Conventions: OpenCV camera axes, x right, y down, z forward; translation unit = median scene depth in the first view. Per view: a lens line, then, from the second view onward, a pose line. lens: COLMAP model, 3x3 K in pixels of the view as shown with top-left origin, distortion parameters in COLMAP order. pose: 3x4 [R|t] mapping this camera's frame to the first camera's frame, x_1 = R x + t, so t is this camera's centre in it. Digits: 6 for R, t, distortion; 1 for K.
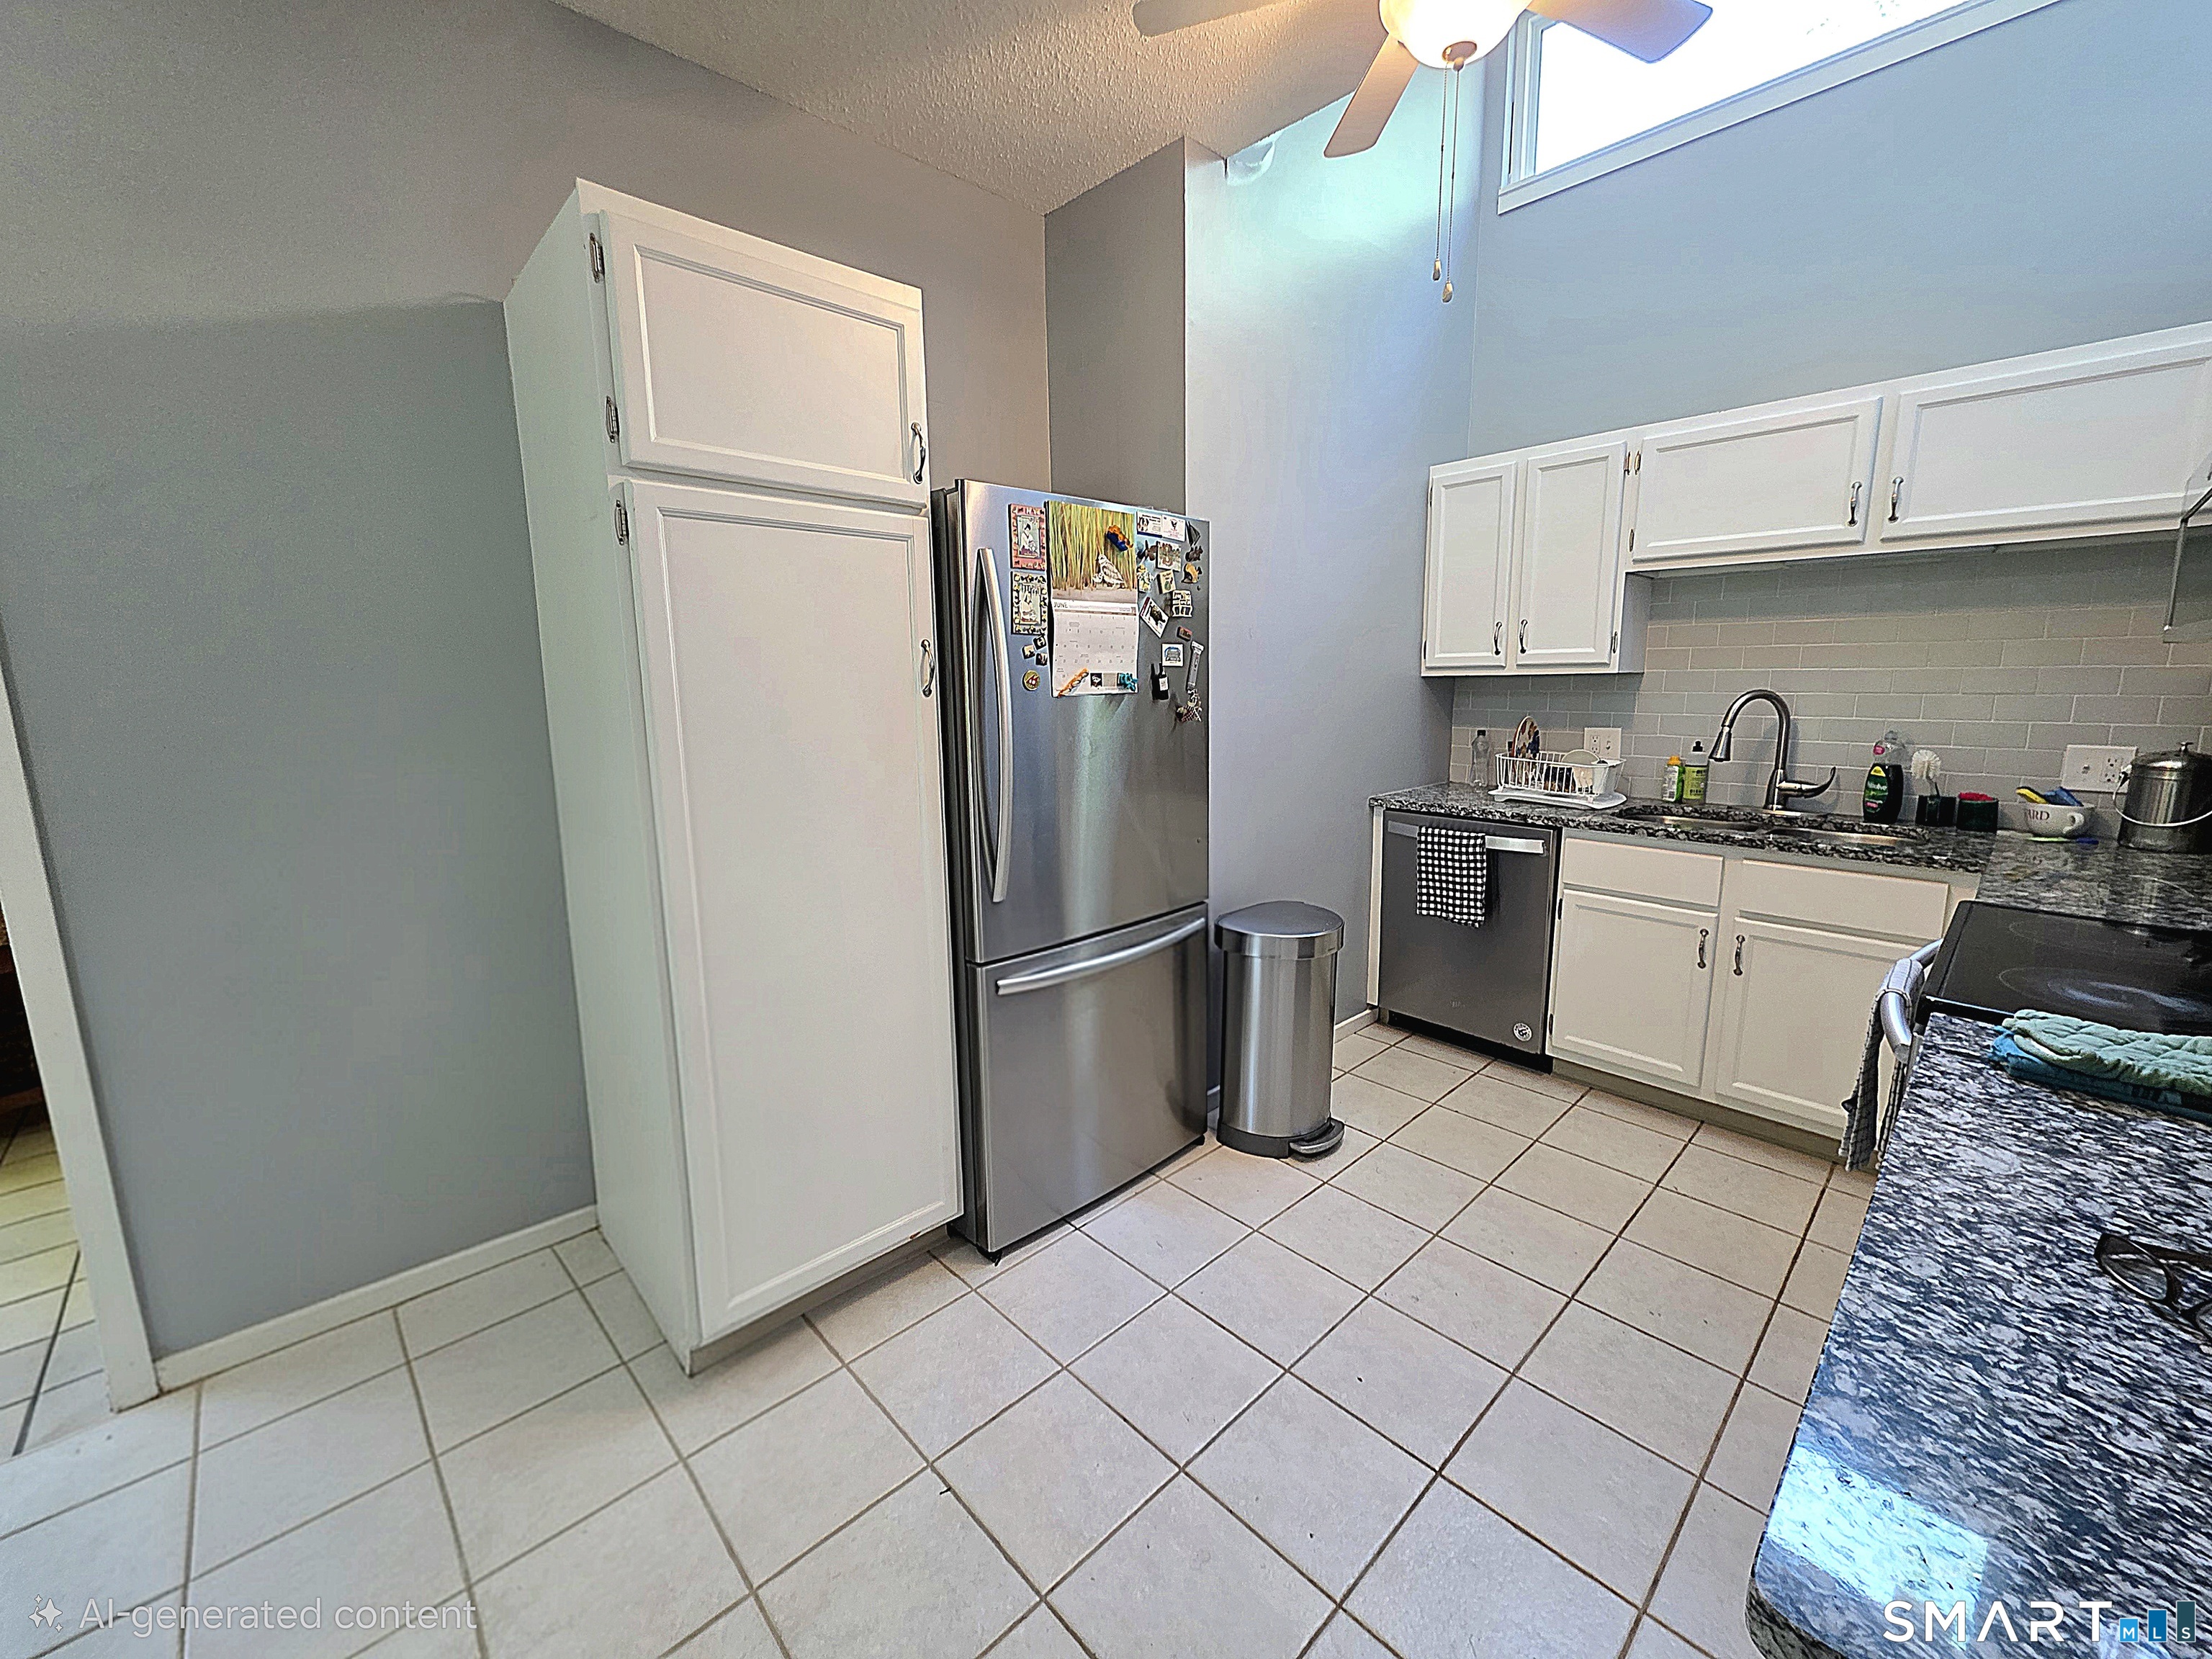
lens RADIAL K [[886.0, 0, 1106.0], [0, 886.0, 829.5], [0, 0, 1]] dist [0.002071, 0.000154]
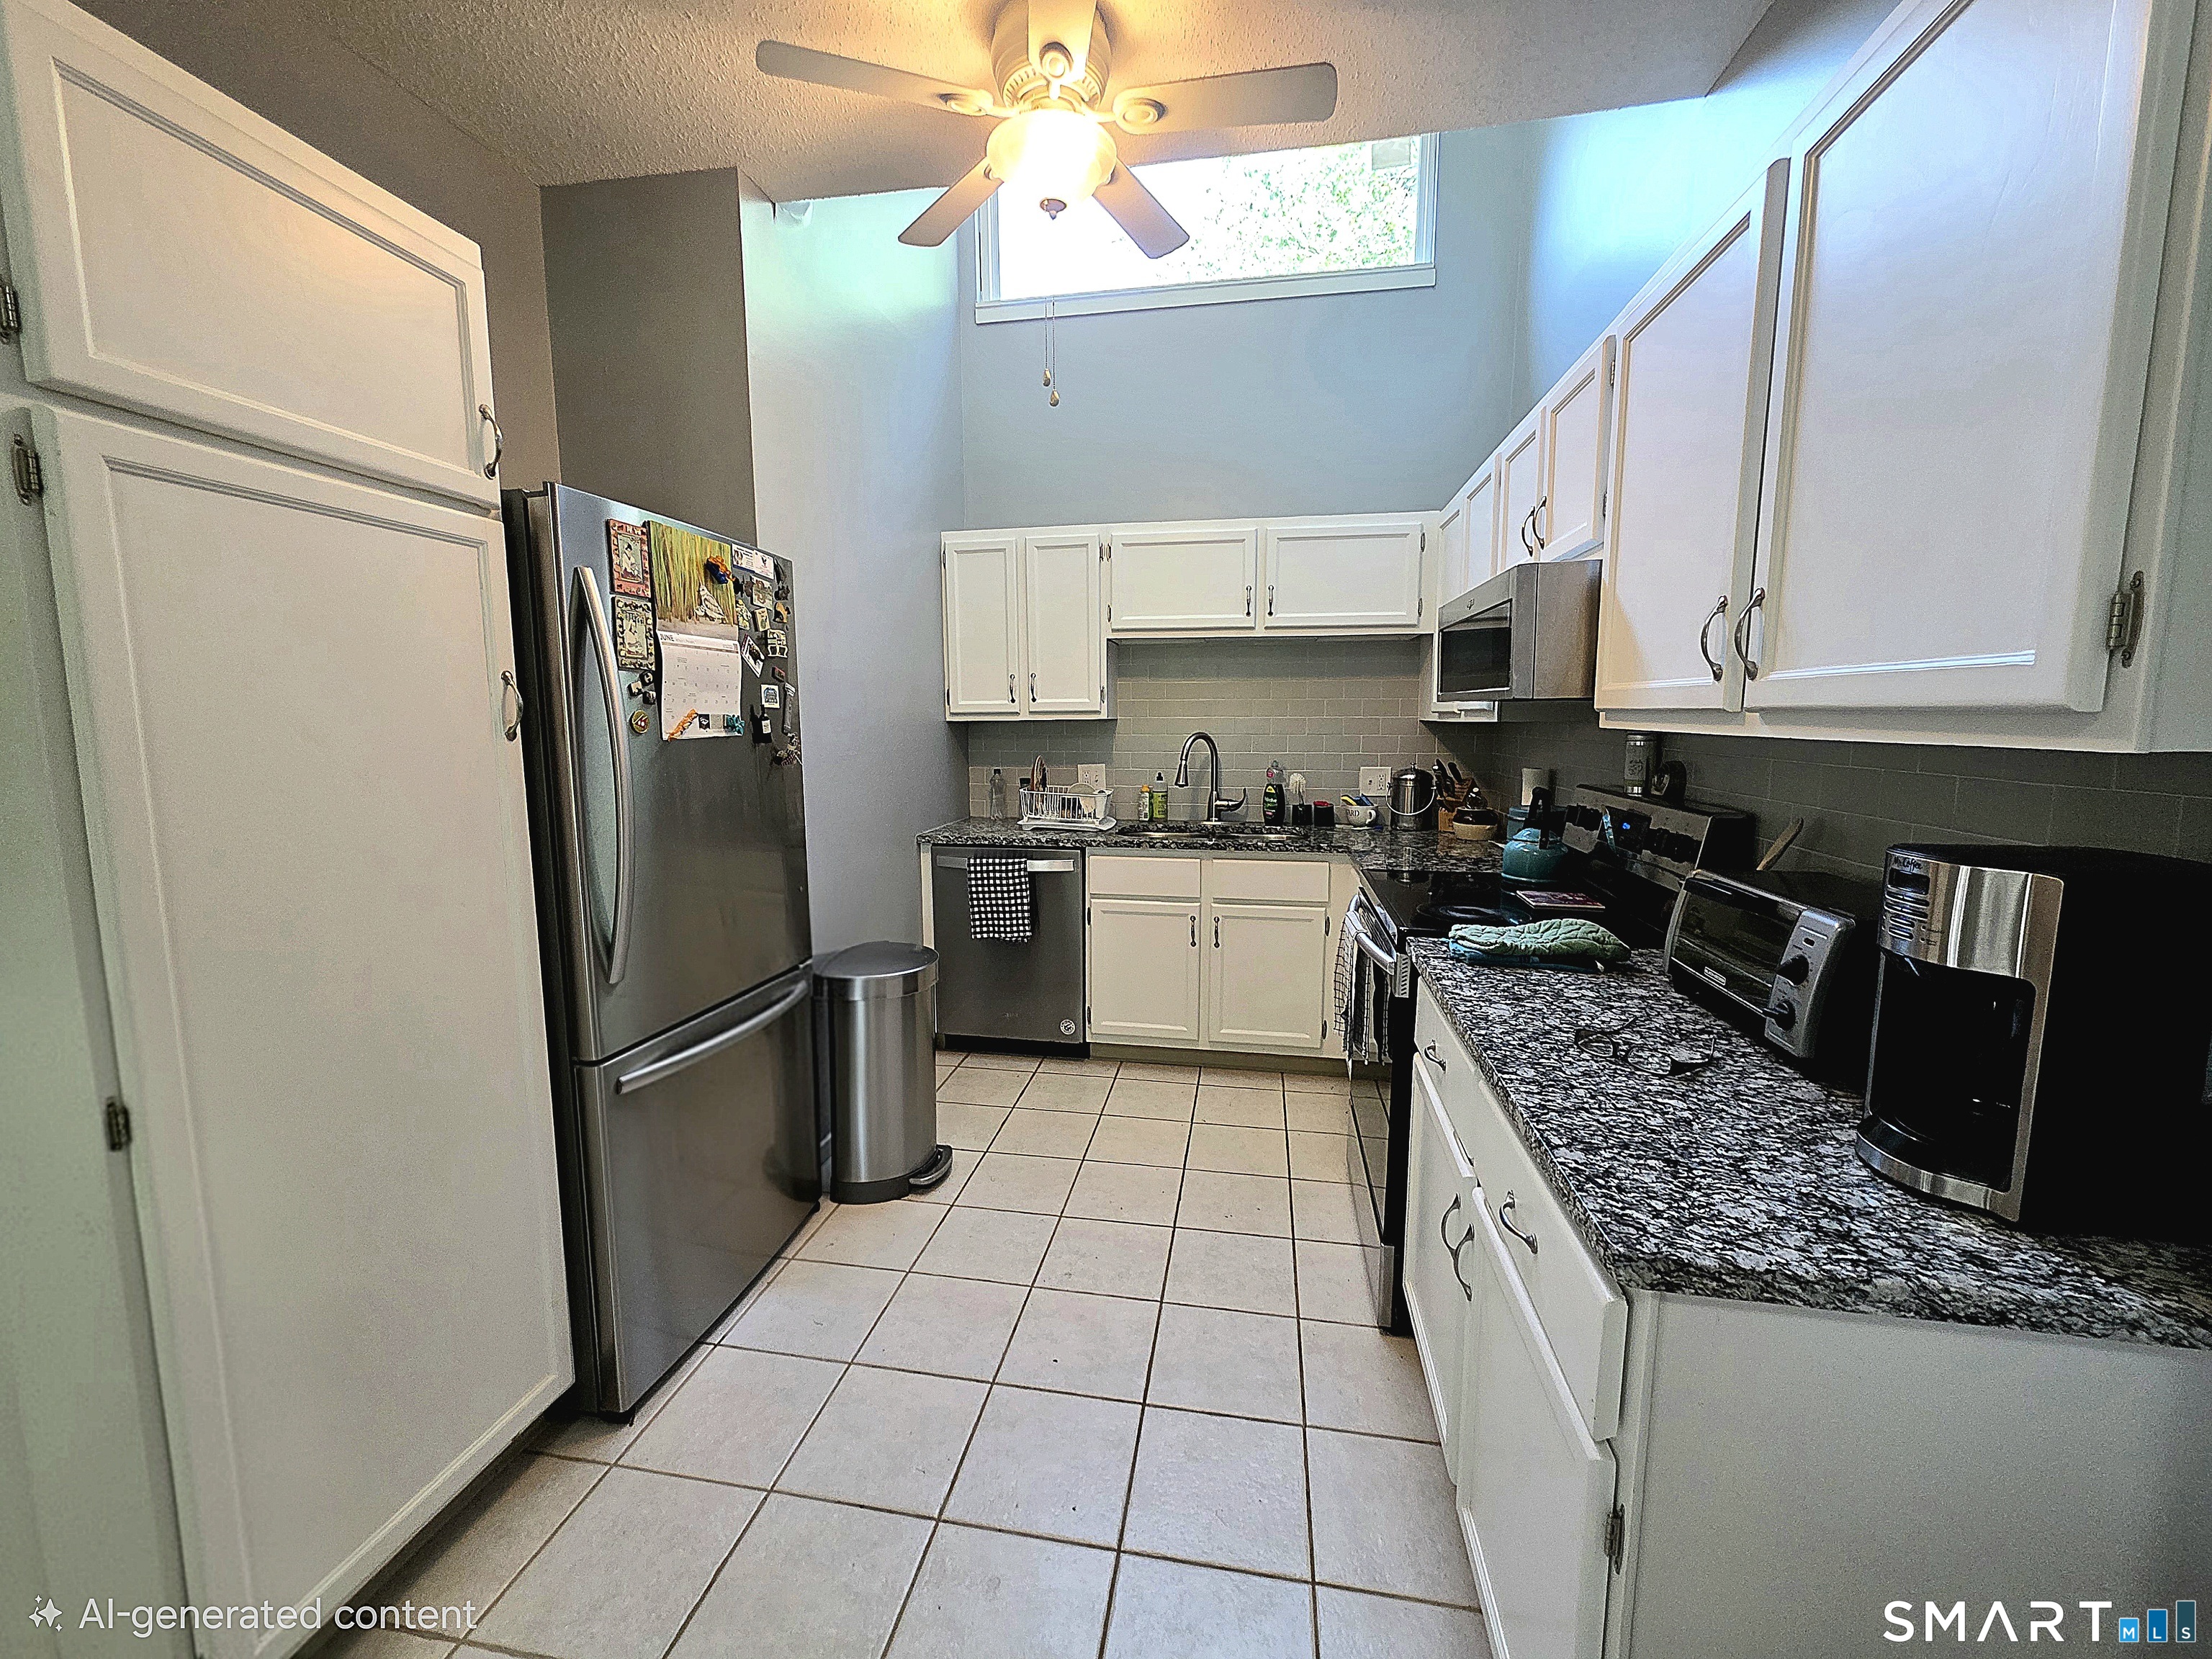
lens RADIAL K [[886.0, 0, 1106.0], [0, 886.0, 829.5], [0, 0, 1]] dist [0.002071, 0.000154]
pose [[0.799416, -0.067634, 0.596958, -0.205341], [0.098211, 0.994988, -0.018789, -0.001426], [-0.592695, 0.073649, 0.802052, 0.032561]]
